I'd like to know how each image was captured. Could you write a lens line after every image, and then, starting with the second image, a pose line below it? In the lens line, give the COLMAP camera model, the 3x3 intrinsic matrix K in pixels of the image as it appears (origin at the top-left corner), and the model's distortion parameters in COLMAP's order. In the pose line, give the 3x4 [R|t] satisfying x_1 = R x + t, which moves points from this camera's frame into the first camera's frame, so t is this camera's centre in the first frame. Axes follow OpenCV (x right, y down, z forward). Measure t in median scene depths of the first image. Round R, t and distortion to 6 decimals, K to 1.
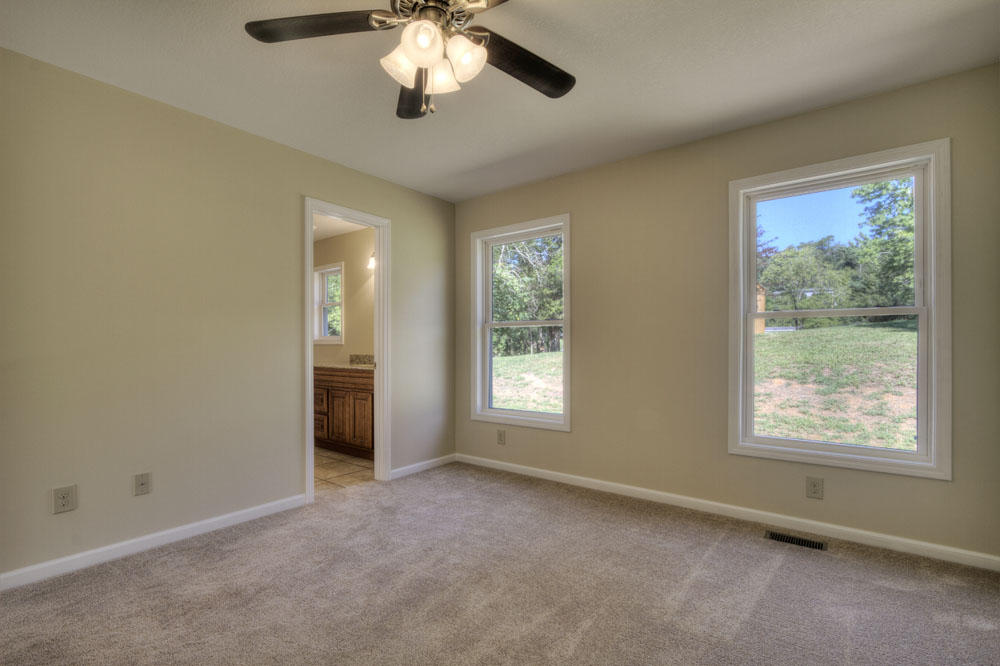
lens RADIAL K [[457.6, 0, 489.8], [0, 457.6, 349.4], [0, 0, 1]] dist [-0.017381, 0.000441]
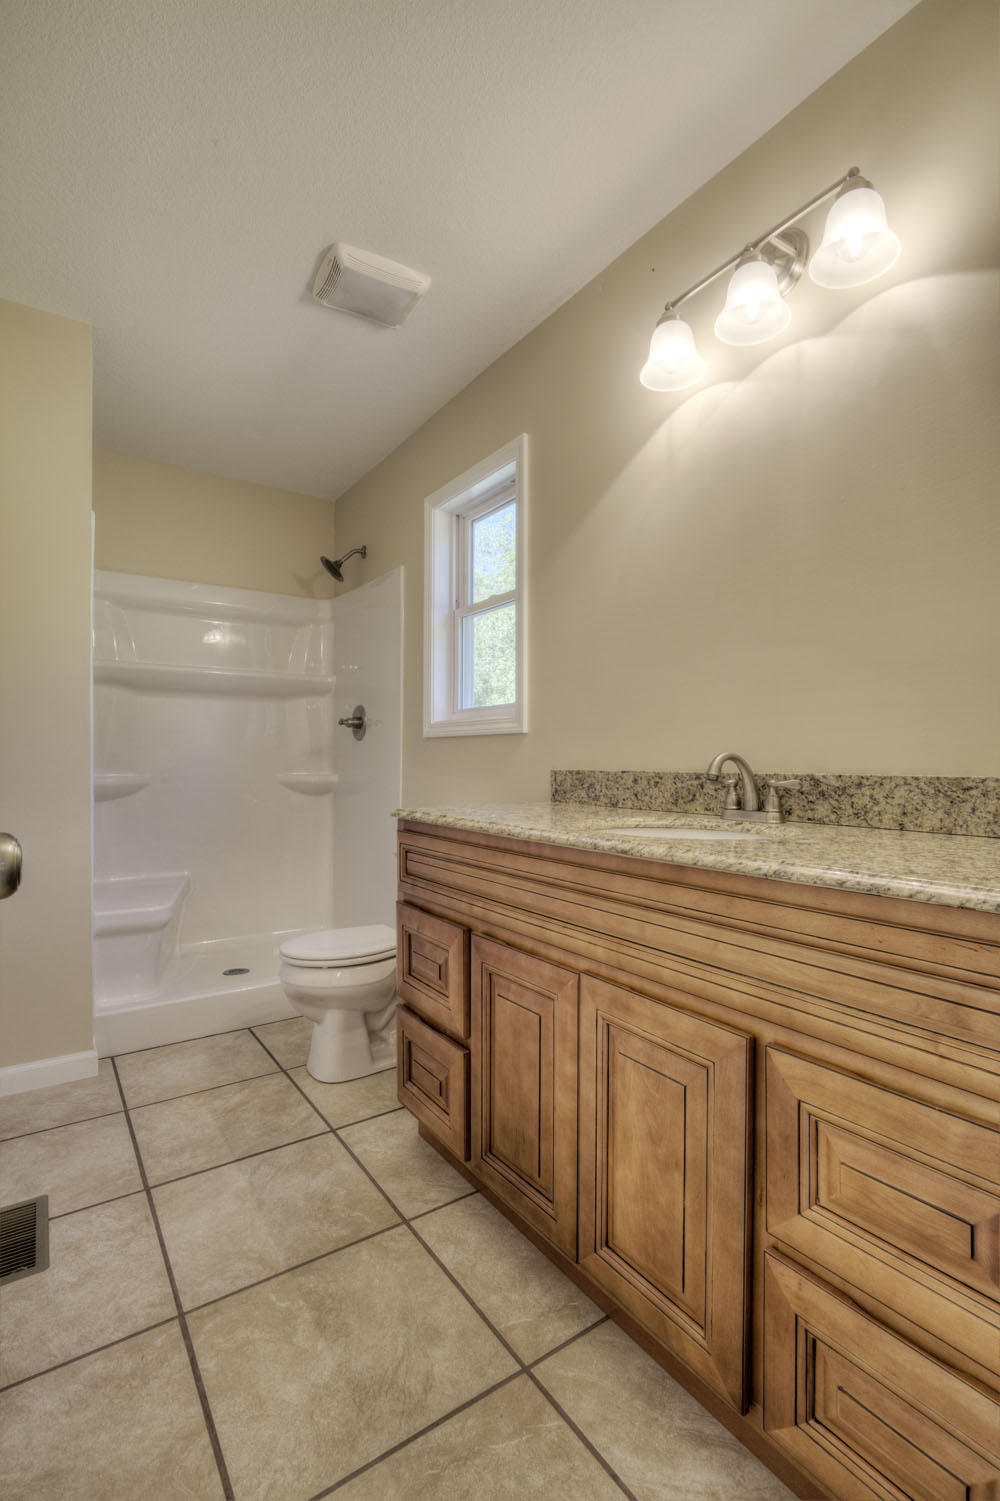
lens RADIAL K [[686.9, 0, 500.0], [0, 686.9, 750.5], [0, 0, 1]] dist [-0.017381, 0.000441]
pose [[0.951808, -0.002297, -0.306685, -0.239319], [-0.004088, 0.999788, -0.020178, 0.009646], [0.306666, 0.020459, 0.951597, 0.691264]]
